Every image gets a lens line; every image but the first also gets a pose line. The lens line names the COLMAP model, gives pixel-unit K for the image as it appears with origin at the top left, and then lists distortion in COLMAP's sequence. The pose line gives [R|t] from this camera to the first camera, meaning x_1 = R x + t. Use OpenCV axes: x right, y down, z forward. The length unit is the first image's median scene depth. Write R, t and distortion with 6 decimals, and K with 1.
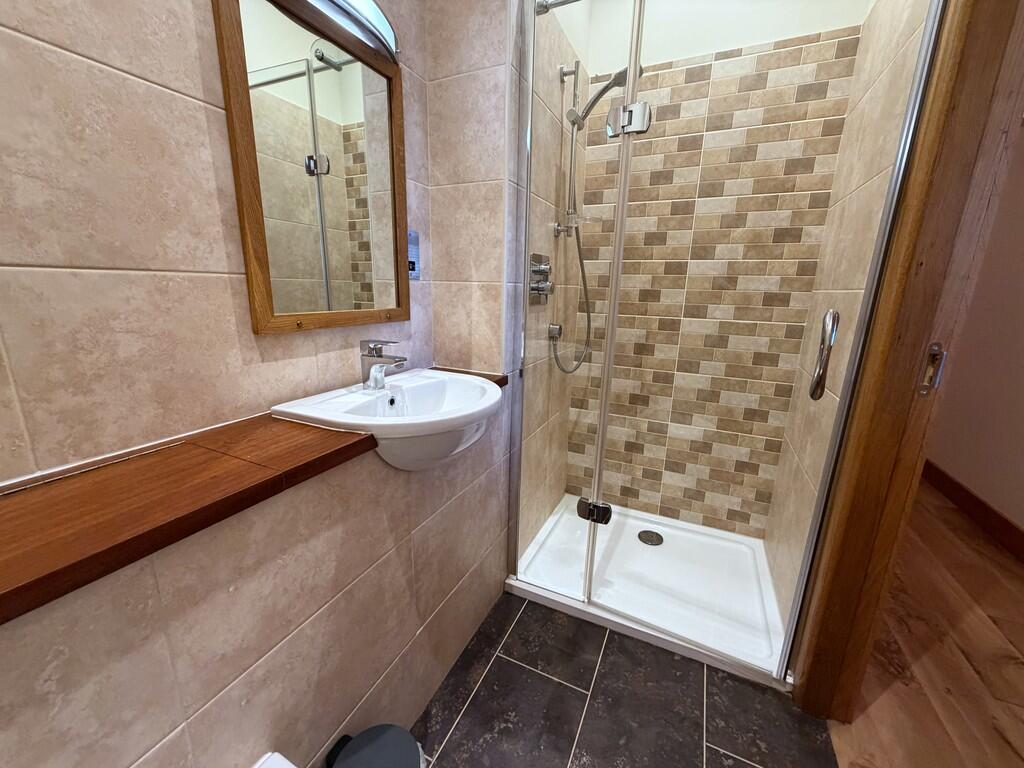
lens RADIAL K [[407.3, 0, 510.7], [0, 407.3, 386.9], [0, 0, 1]] dist [-0.000141, 0.000065]
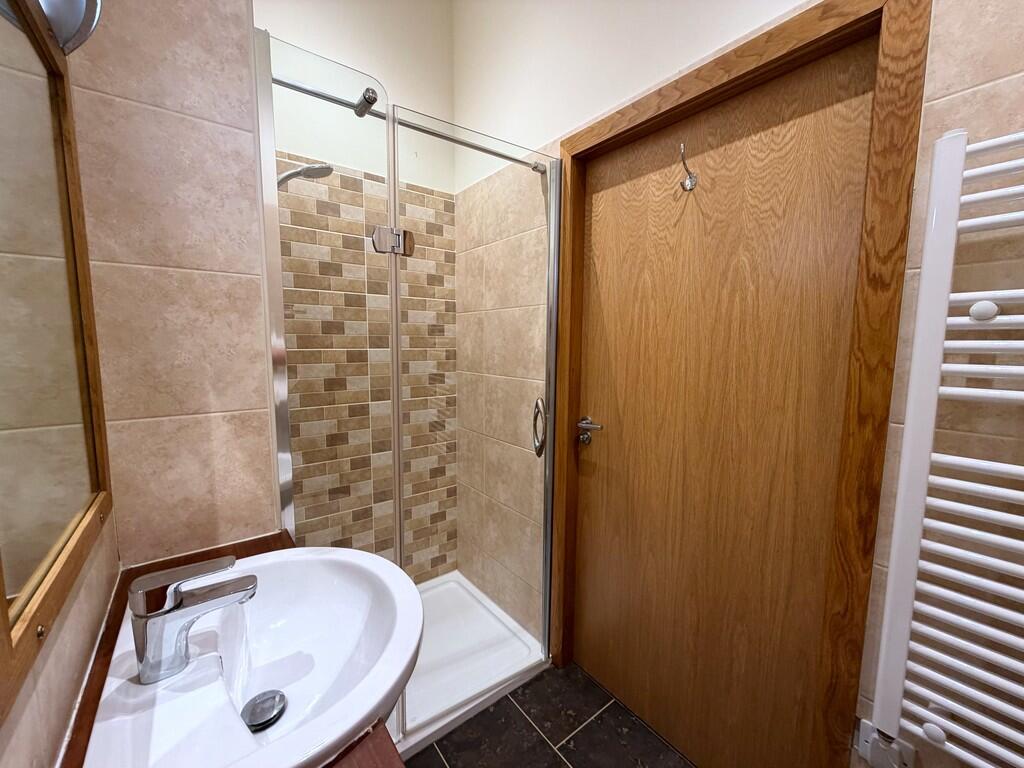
lens RADIAL K [[407.3, 0, 511.0], [0, 407.3, 386.1], [0, 0, 1]] dist [-0.000141, 0.000065]
pose [[0.454857, -0.117488, 0.882781, -0.789716], [0.214931, 0.976440, 0.019209, -0.369831], [-0.864239, 0.180999, 0.469393, 0.476243]]
